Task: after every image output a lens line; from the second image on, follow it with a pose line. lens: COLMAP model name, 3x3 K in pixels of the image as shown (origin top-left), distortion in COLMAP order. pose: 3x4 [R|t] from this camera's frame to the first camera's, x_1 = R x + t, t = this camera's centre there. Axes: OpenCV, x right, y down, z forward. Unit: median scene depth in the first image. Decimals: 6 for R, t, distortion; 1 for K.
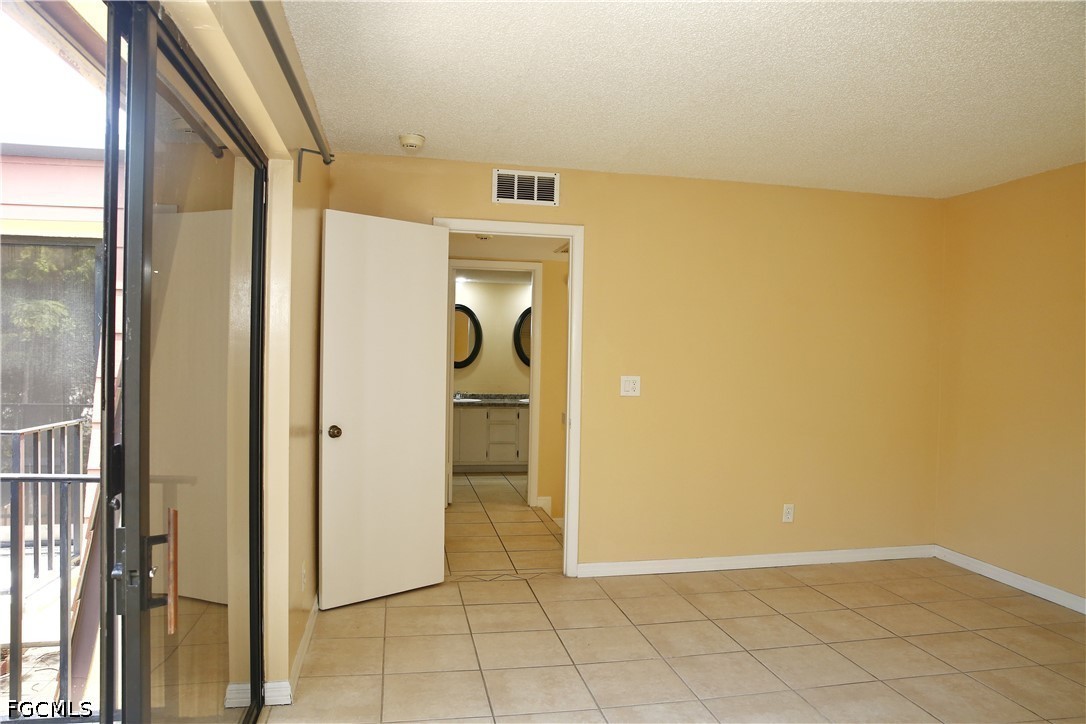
lens RADIAL K [[738.0, 0, 543.6], [0, 738.0, 364.6], [0, 0, 1]] dist [-0.106813, 0.081513]
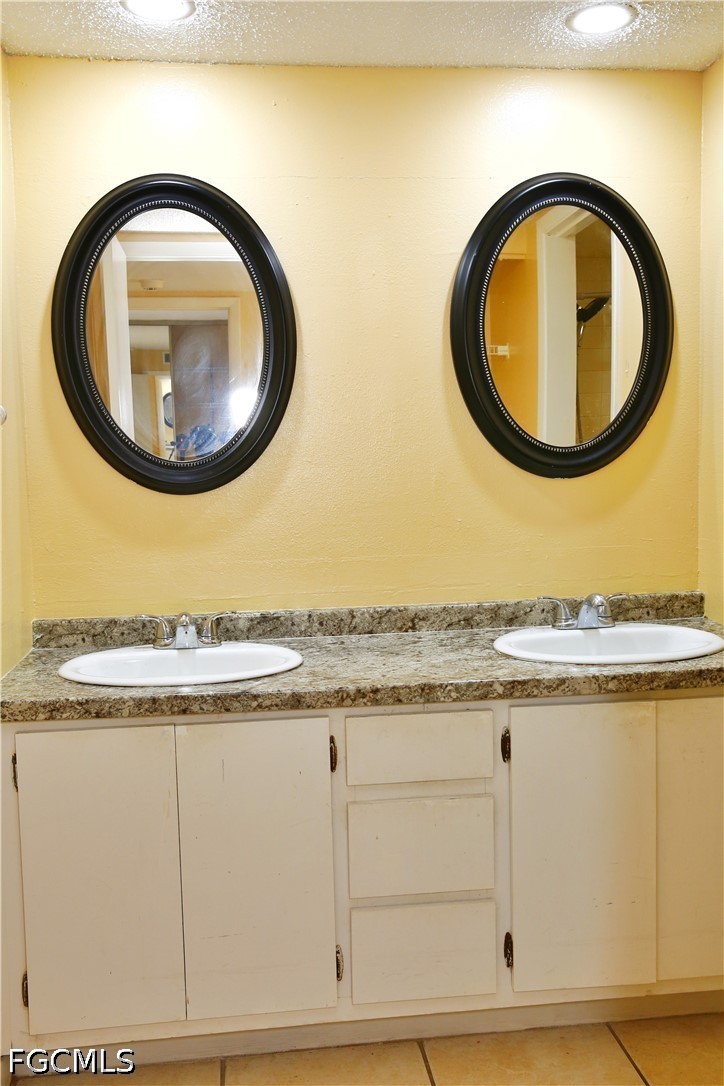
lens RADIAL K [[1028.3, 0, 363.1], [0, 1028.3, 540.1], [0, 0, 1]] dist [-0.035501, 0.126133]
pose [[0.996700, -0.033486, -0.073945, -0.046327], [0.037715, 0.997687, 0.056555, 0.003790], [0.071880, -0.059157, 0.995657, 0.716866]]
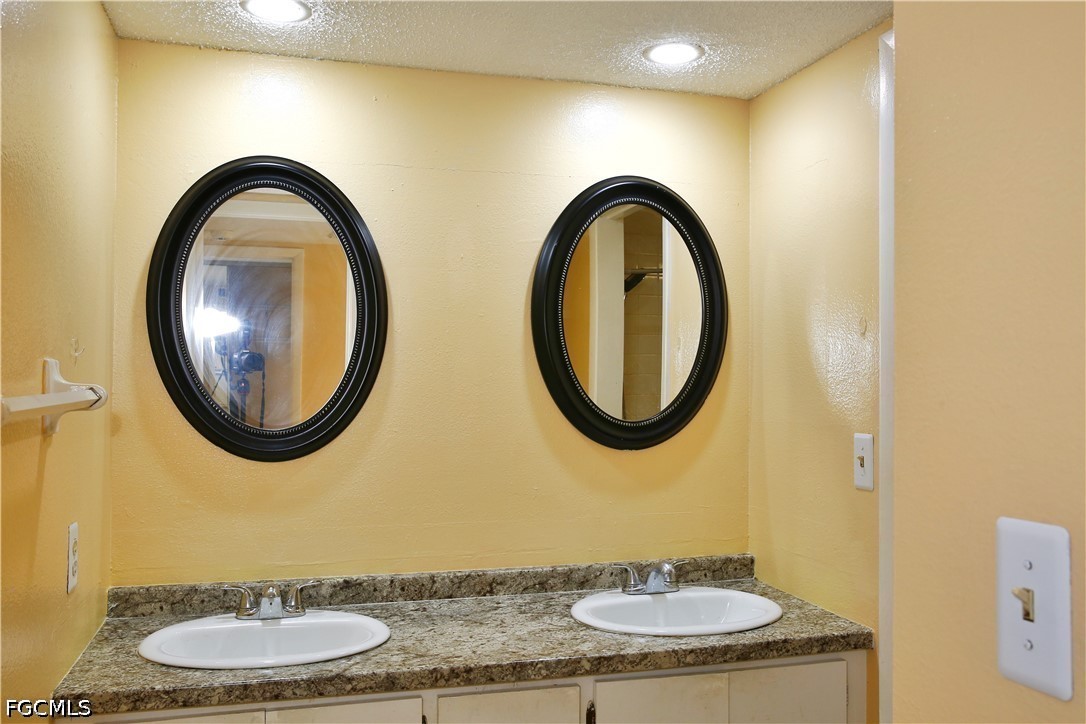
lens RADIAL K [[931.9, 0, 544.7], [0, 931.9, 366.4], [0, 0, 1]] dist [-0.055302, 0.099004]
pose [[0.996269, -0.009769, 0.085749, -0.061897], [0.013189, 0.999136, -0.039414, -0.010295], [-0.085290, 0.040398, 0.995537, 0.728704]]
